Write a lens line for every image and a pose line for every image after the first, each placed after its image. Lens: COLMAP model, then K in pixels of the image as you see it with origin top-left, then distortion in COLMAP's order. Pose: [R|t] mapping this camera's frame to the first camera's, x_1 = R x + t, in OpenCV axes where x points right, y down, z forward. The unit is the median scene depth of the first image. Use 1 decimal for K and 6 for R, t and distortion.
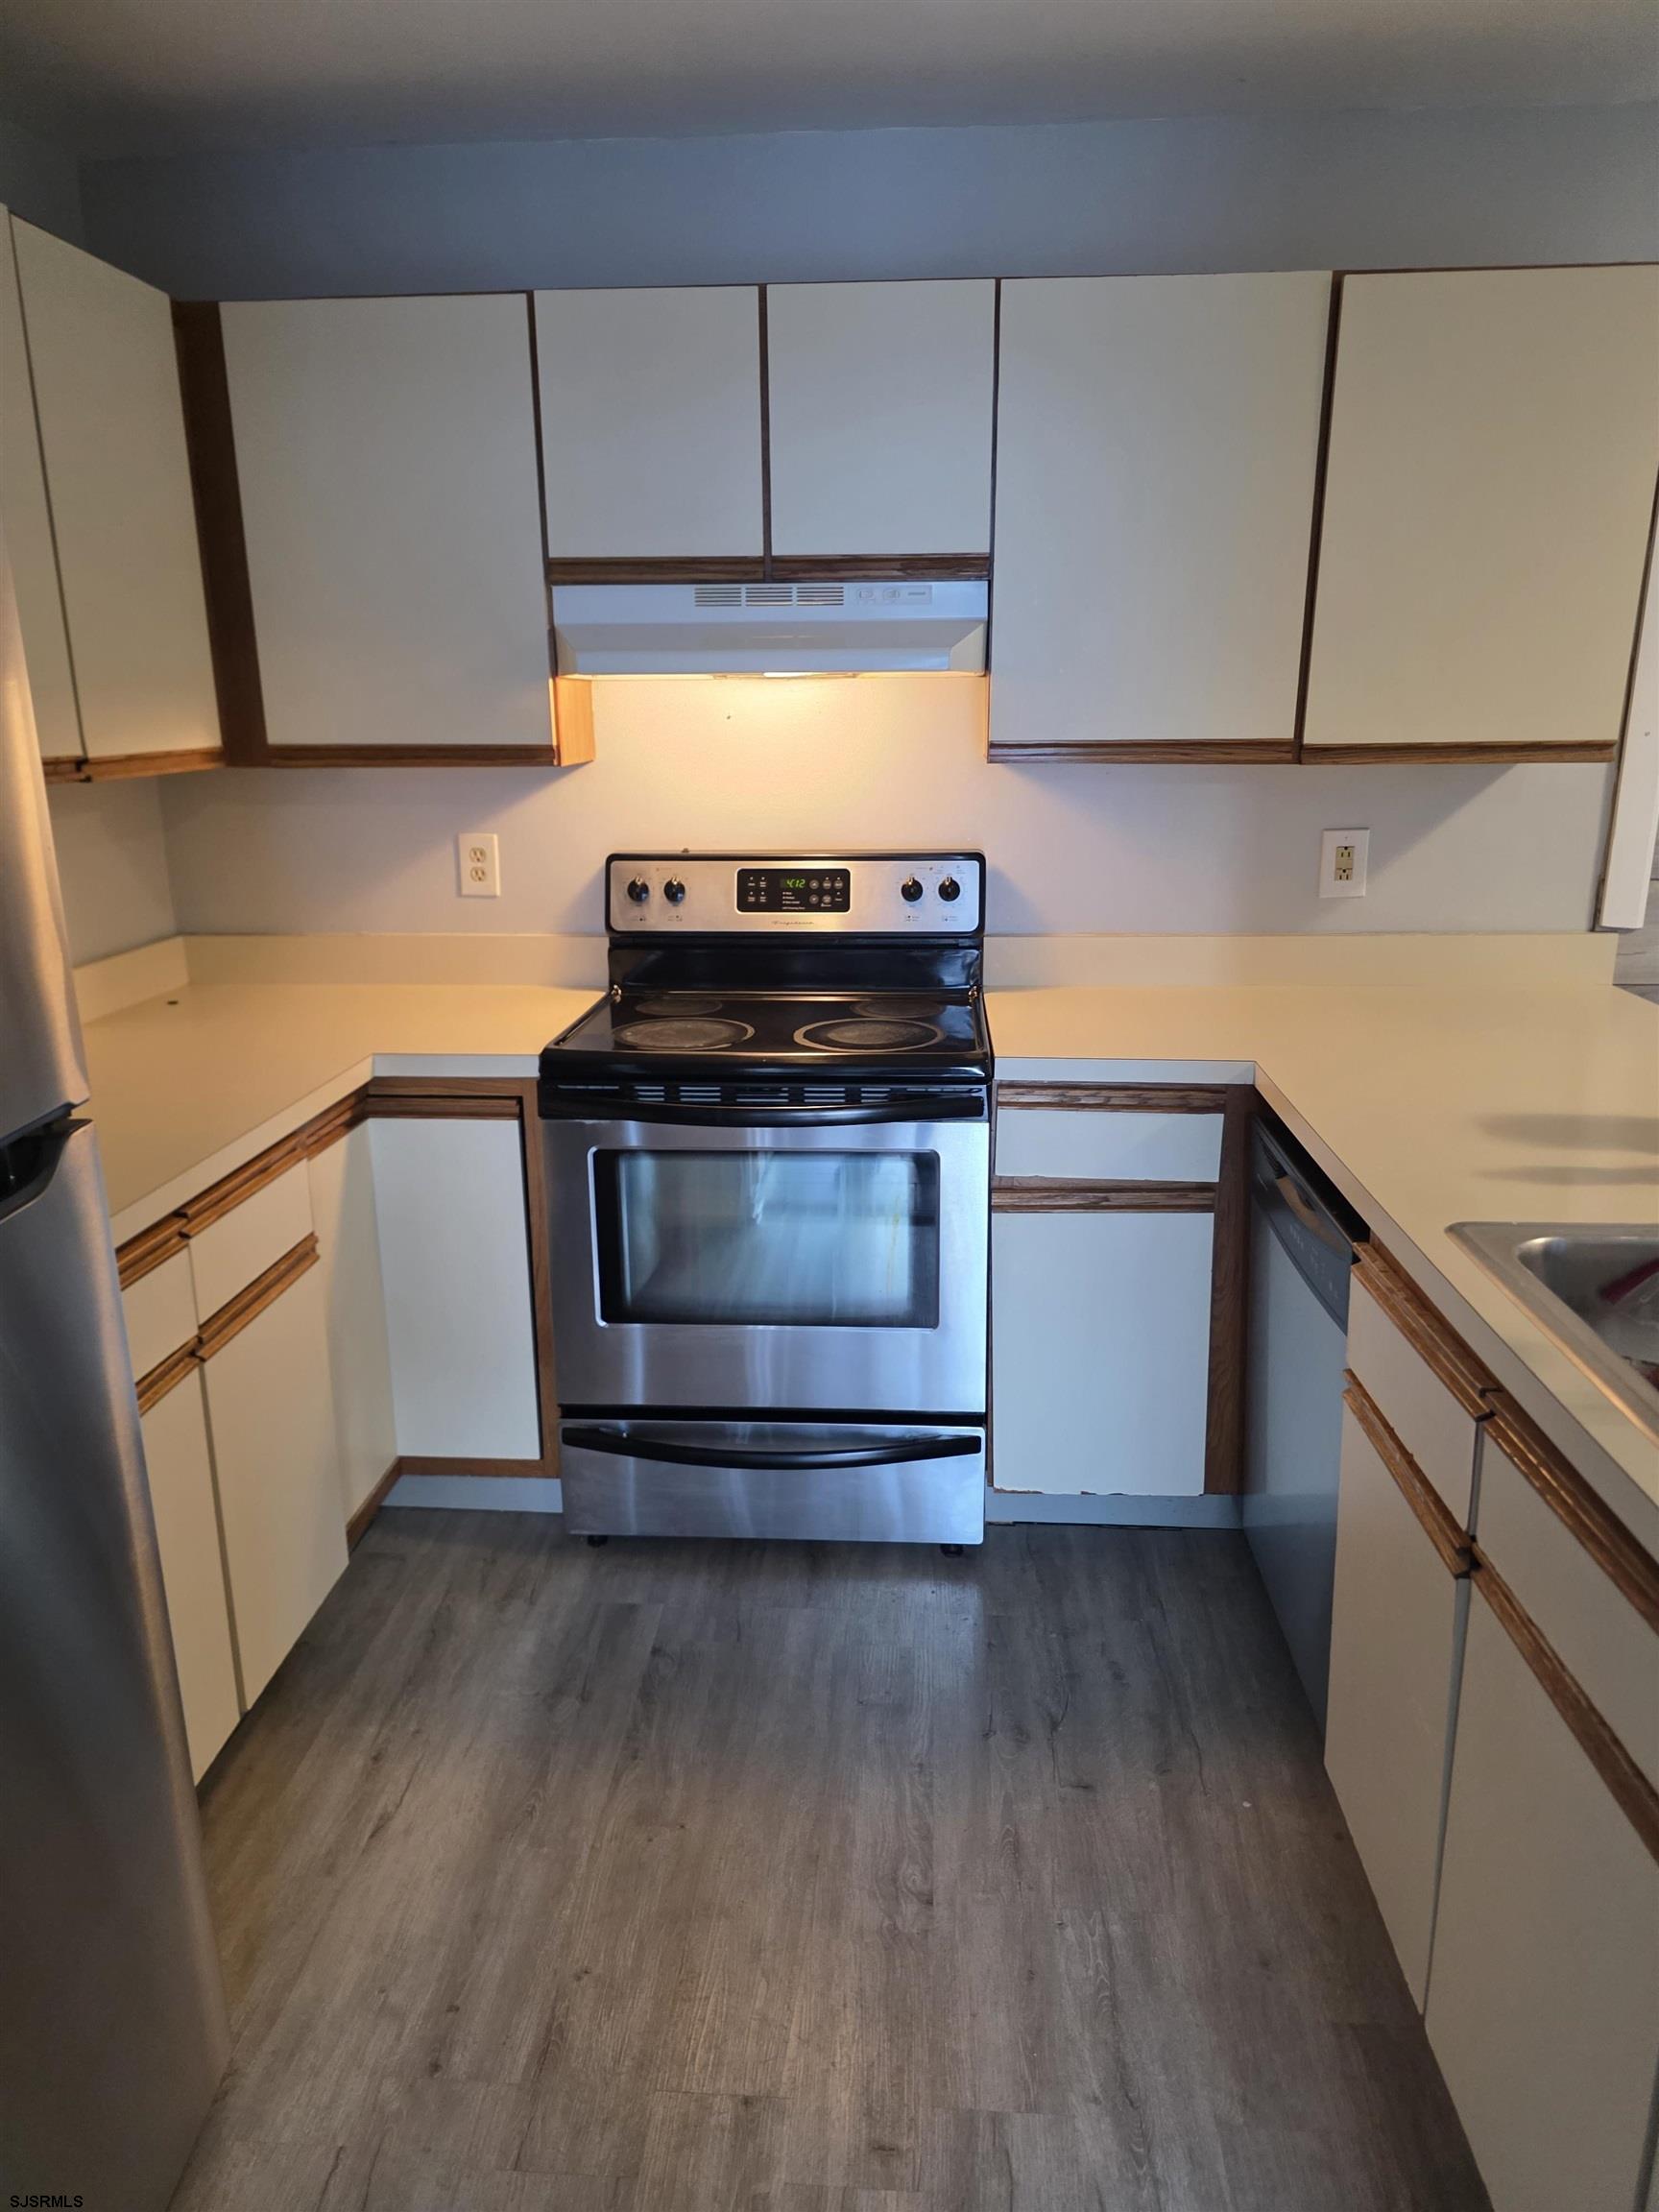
lens RADIAL K [[1491.5, 0, 829.5], [0, 1491.5, 1106.0], [0, 0, 1]] dist [0.044783, -0.038136]
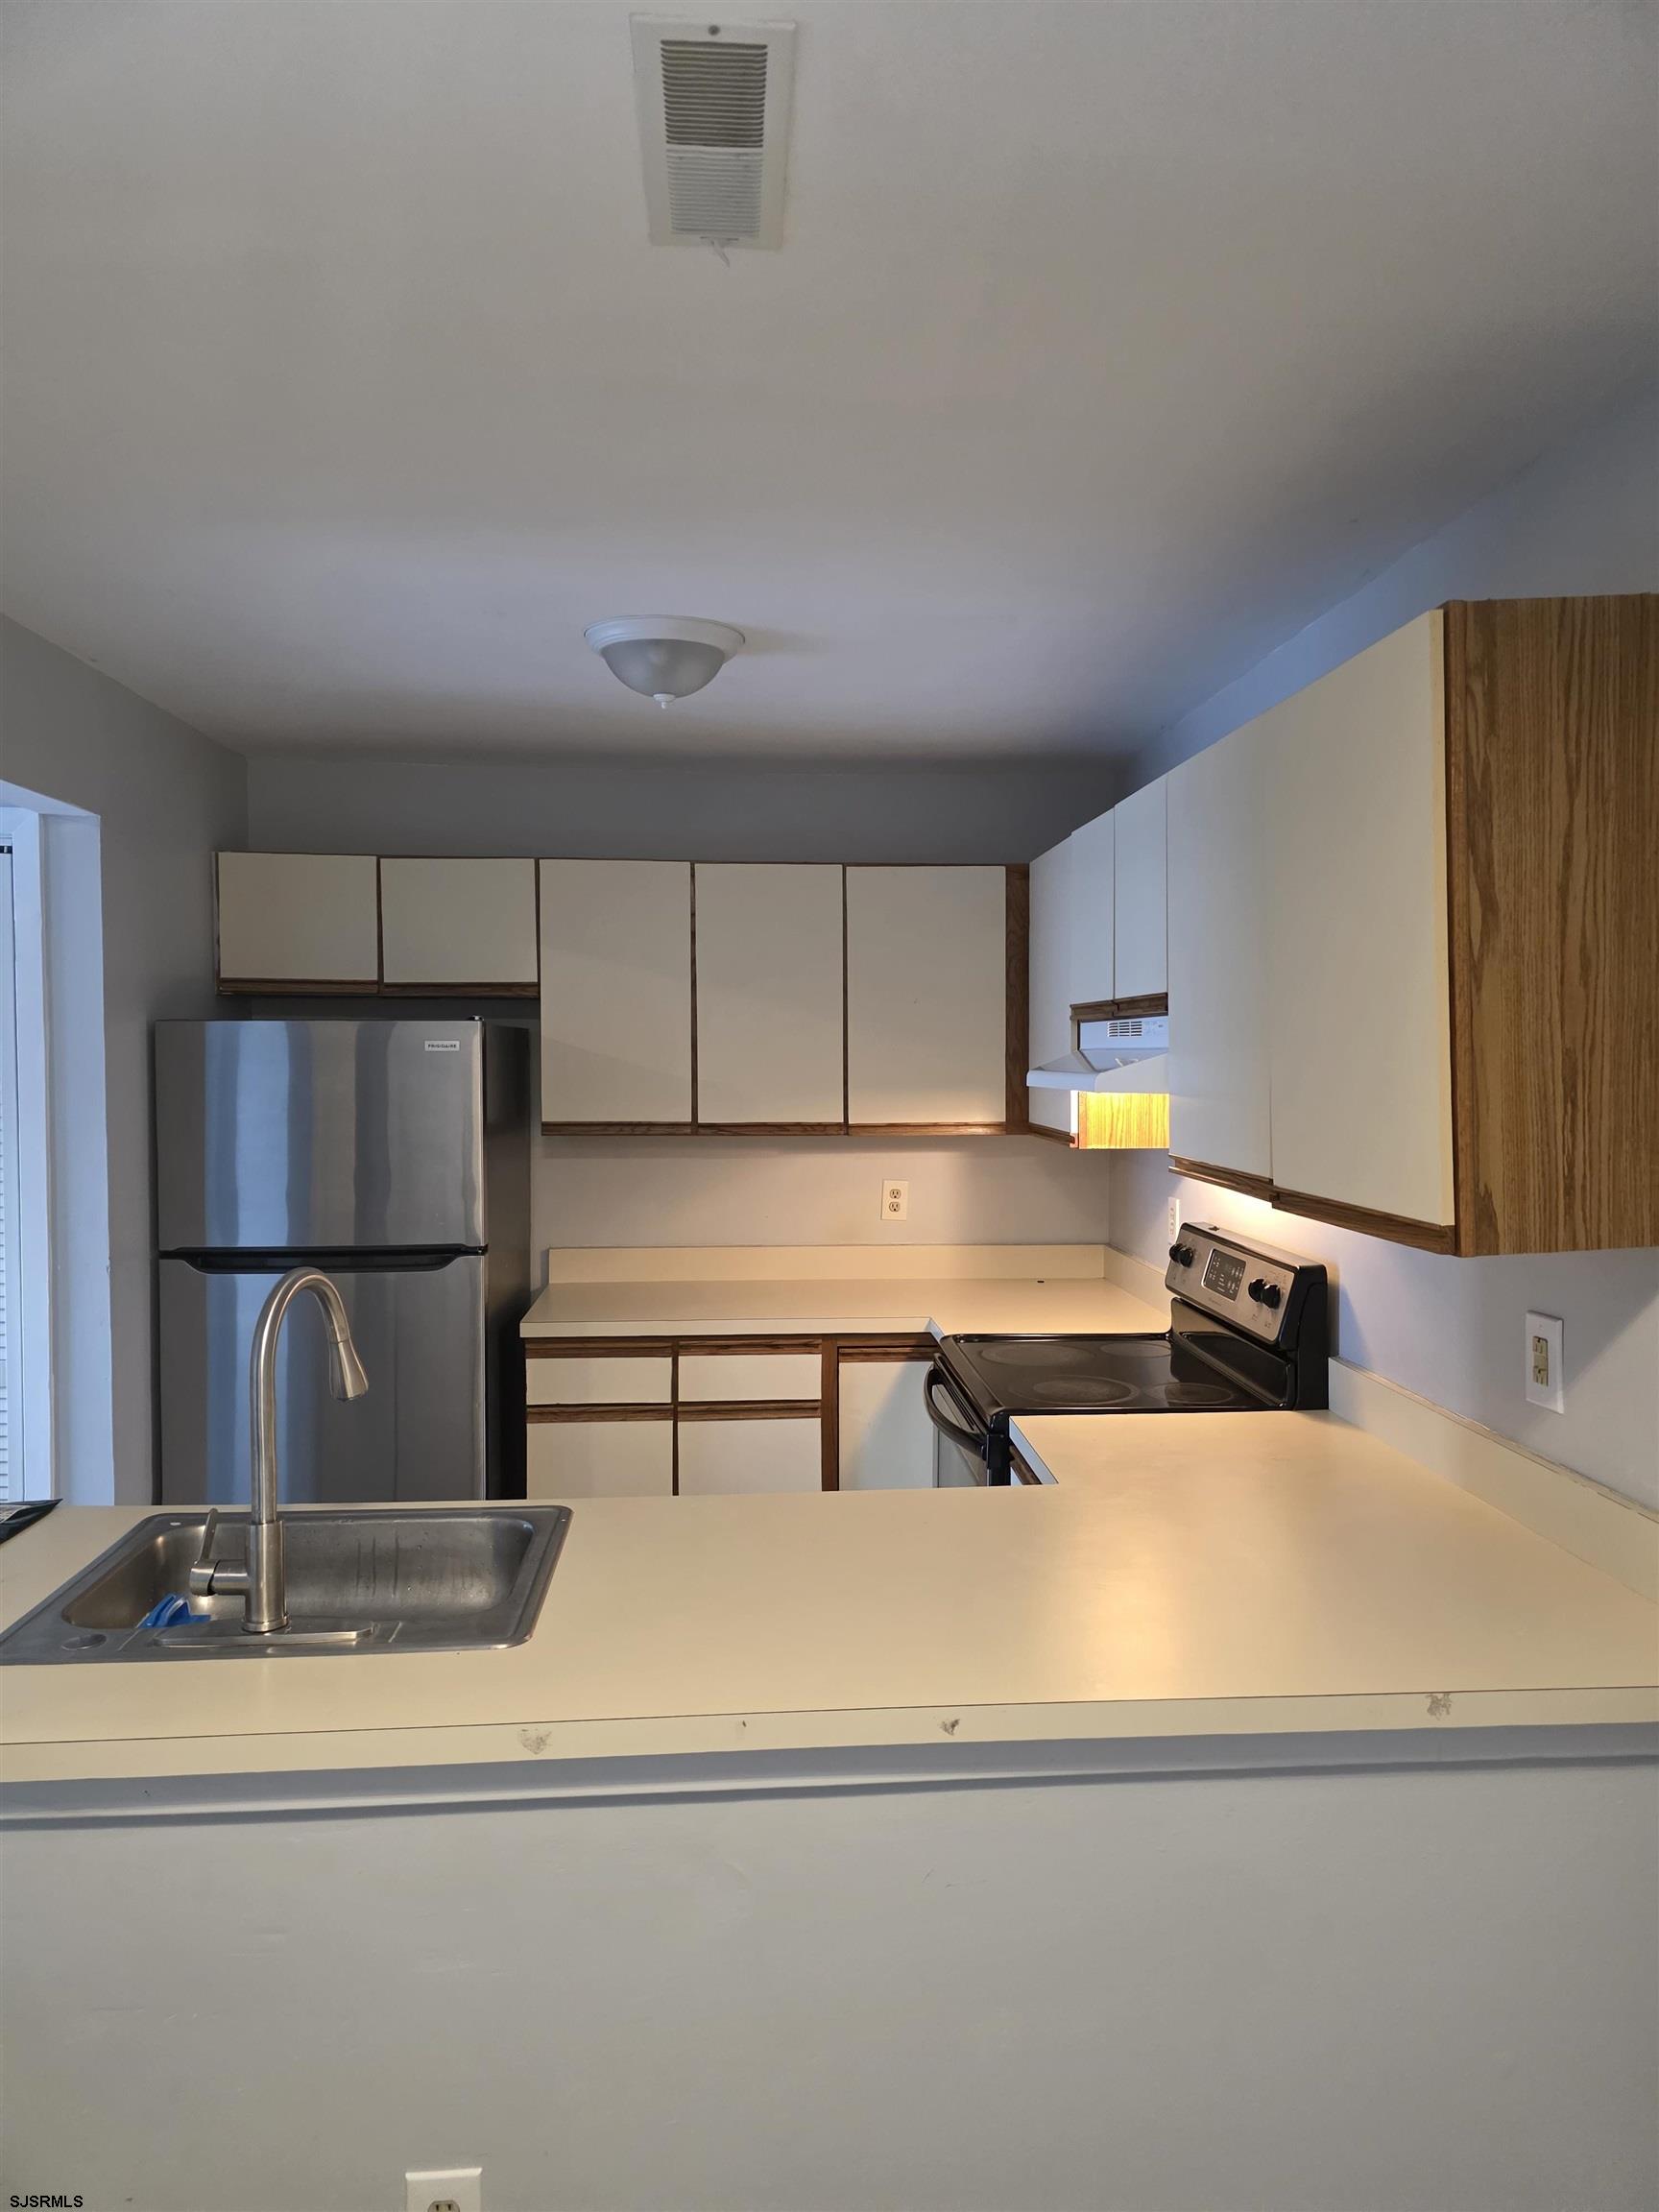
lens RADIAL K [[1506.3, 0, 832.4], [0, 1506.3, 1111.4], [0, 0, 1]] dist [0.082609, -0.064567]
pose [[0.134399, 0.051240, -0.989602, 1.180432], [-0.256045, 0.966544, 0.015273, -0.231825], [0.957276, 0.251330, 0.143023, 0.608536]]
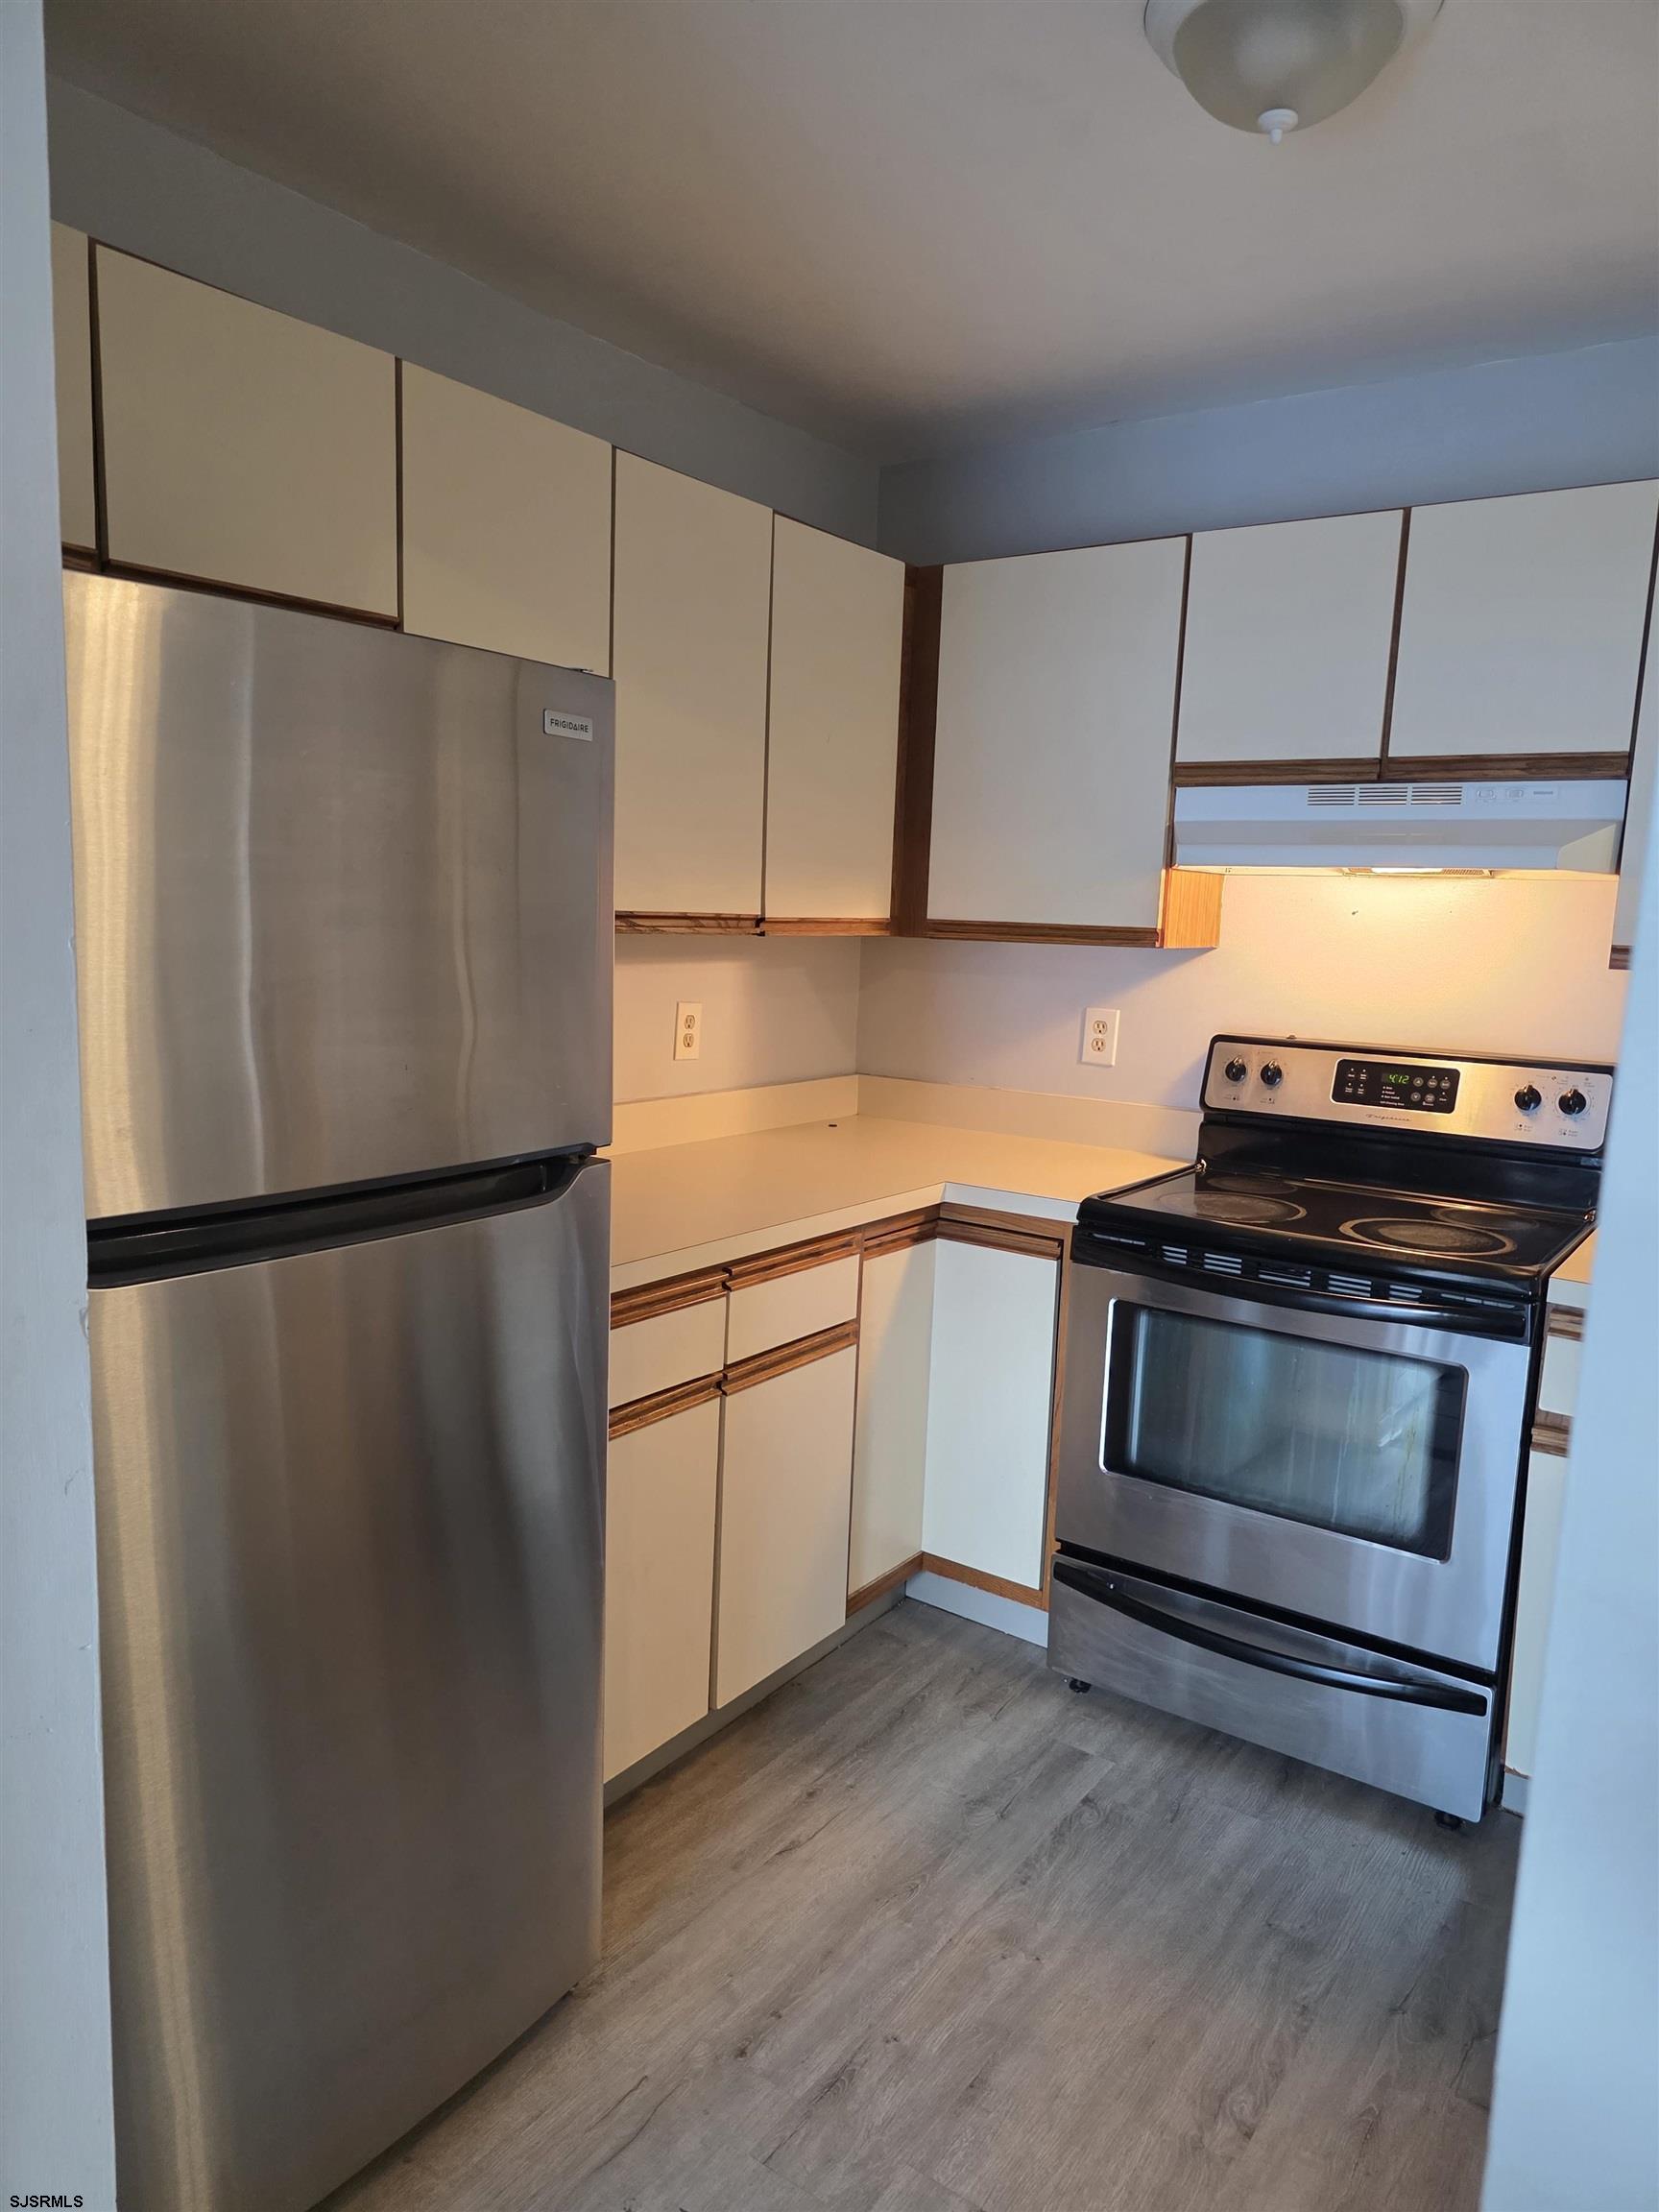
lens RADIAL K [[1506.3, 0, 832.4], [0, 1506.3, 1111.4], [0, 0, 1]] dist [0.082609, -0.064567]
pose [[0.854929, 0.112028, -0.506504, 0.192169], [-0.176392, 0.981002, -0.080755, 0.020204], [0.487834, 0.158383, 0.858448, -0.038257]]
